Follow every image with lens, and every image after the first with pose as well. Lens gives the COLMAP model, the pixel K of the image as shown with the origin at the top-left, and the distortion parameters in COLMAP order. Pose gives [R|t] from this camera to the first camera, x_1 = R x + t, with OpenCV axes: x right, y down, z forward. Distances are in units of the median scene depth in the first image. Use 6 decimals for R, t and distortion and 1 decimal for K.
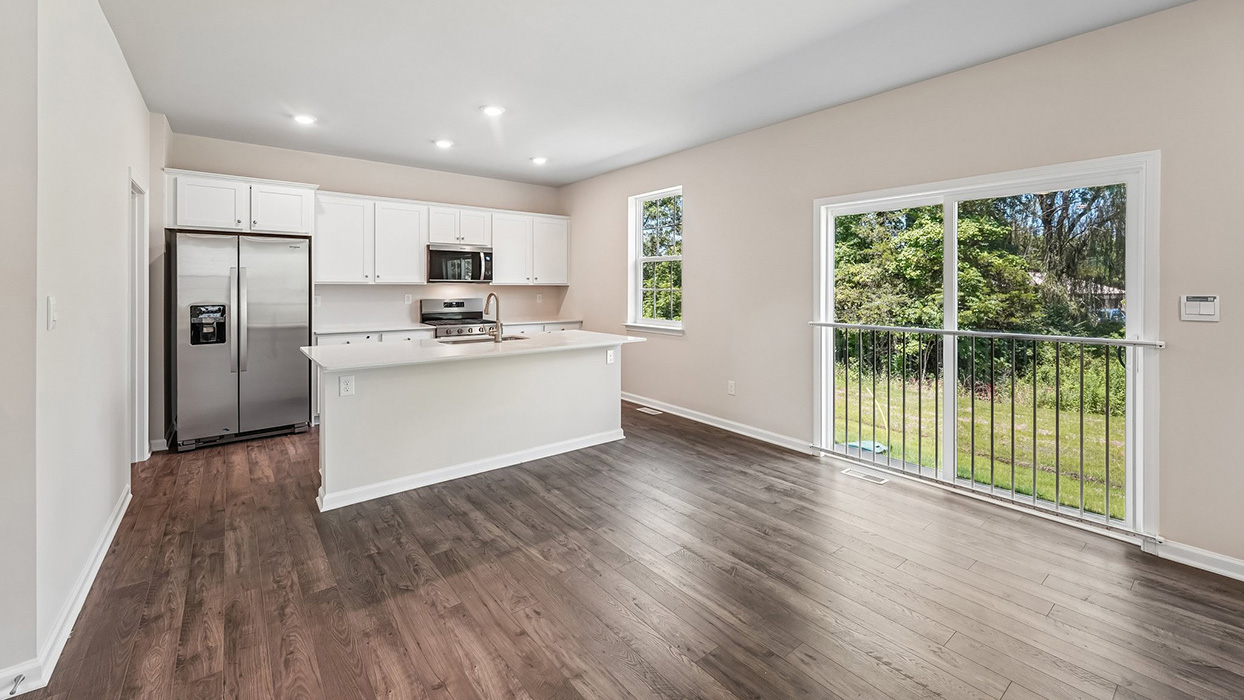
lens RADIAL K [[505.7, 0, 631.6], [0, 505.7, 285.5], [0, 0, 1]] dist [-0.008178, 0.001417]
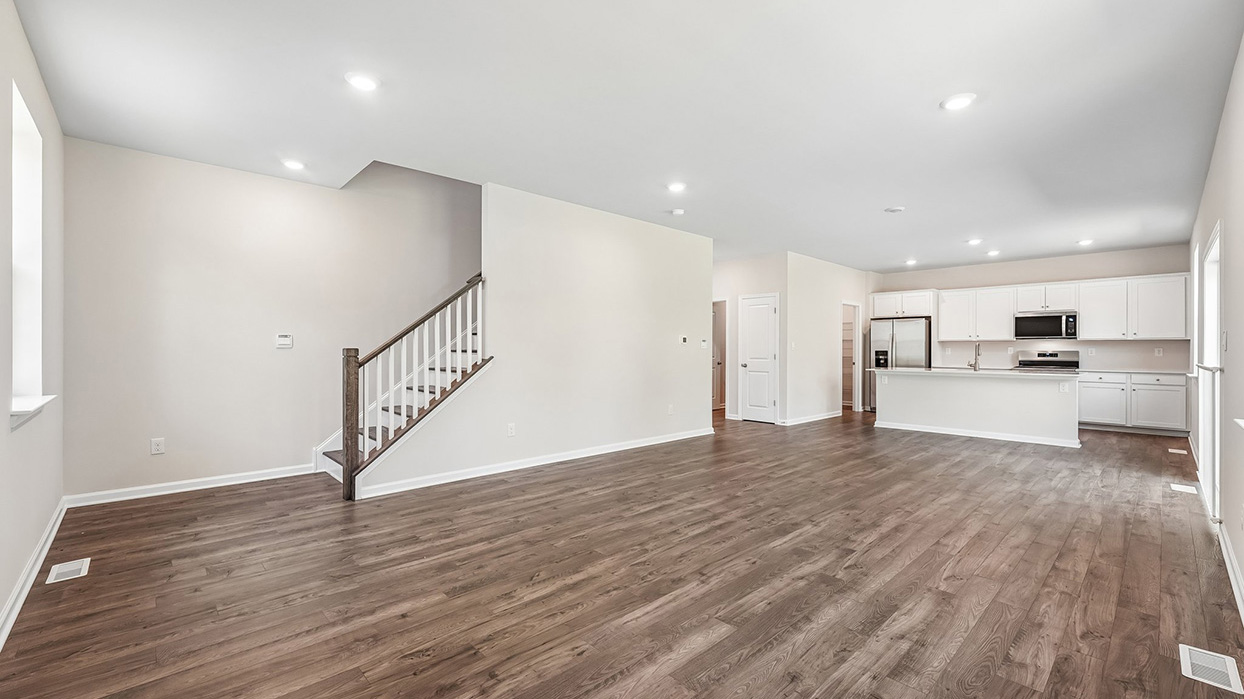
lens RADIAL K [[505.7, 0, 611.6], [0, 505.7, 351.1], [0, 0, 1]] dist [-0.008178, 0.001417]
pose [[0.067767, -0.000546, -0.997701, 0.962090], [-0.000378, 1.000000, -0.000573, 0.029105], [0.997701, 0.000416, 0.067767, -0.270301]]
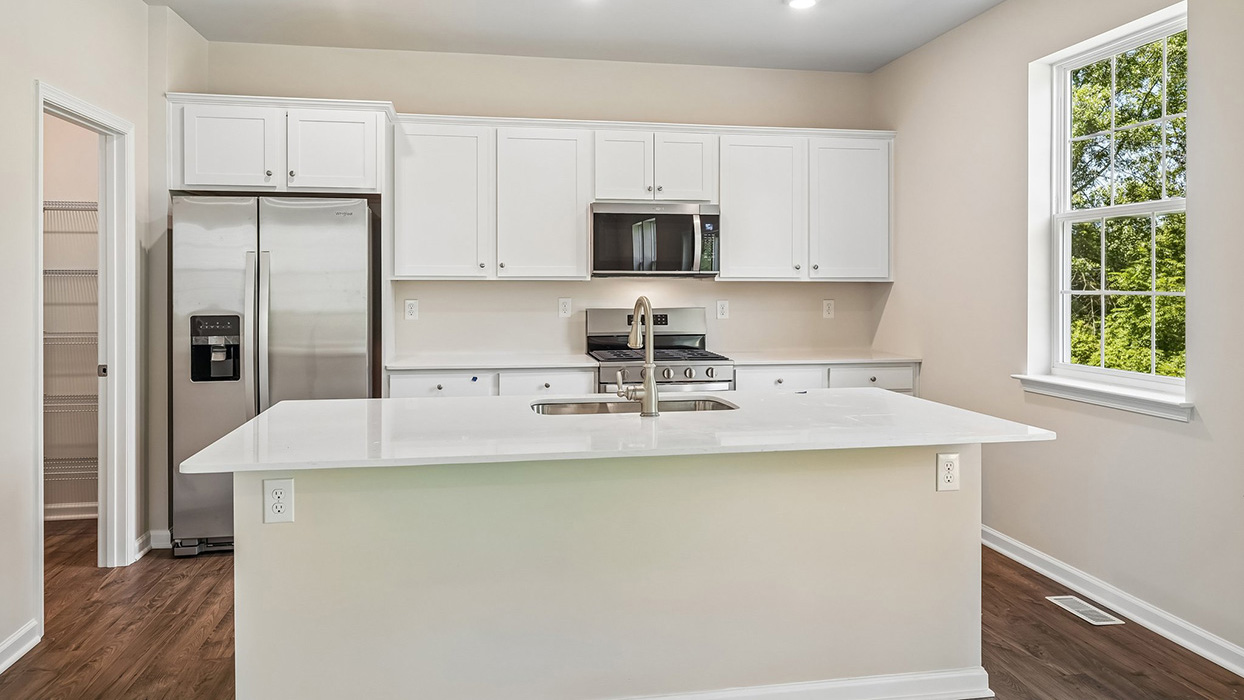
lens RADIAL K [[824.9, 0, 613.6], [0, 824.9, 292.6], [0, 0, 1]] dist [0.004582, -0.001065]
pose [[0.865723, 0.003372, -0.500513, 0.037743], [0.001695, 0.999952, 0.009668, 0.002179], [0.500521, -0.009218, 0.865675, 0.274098]]
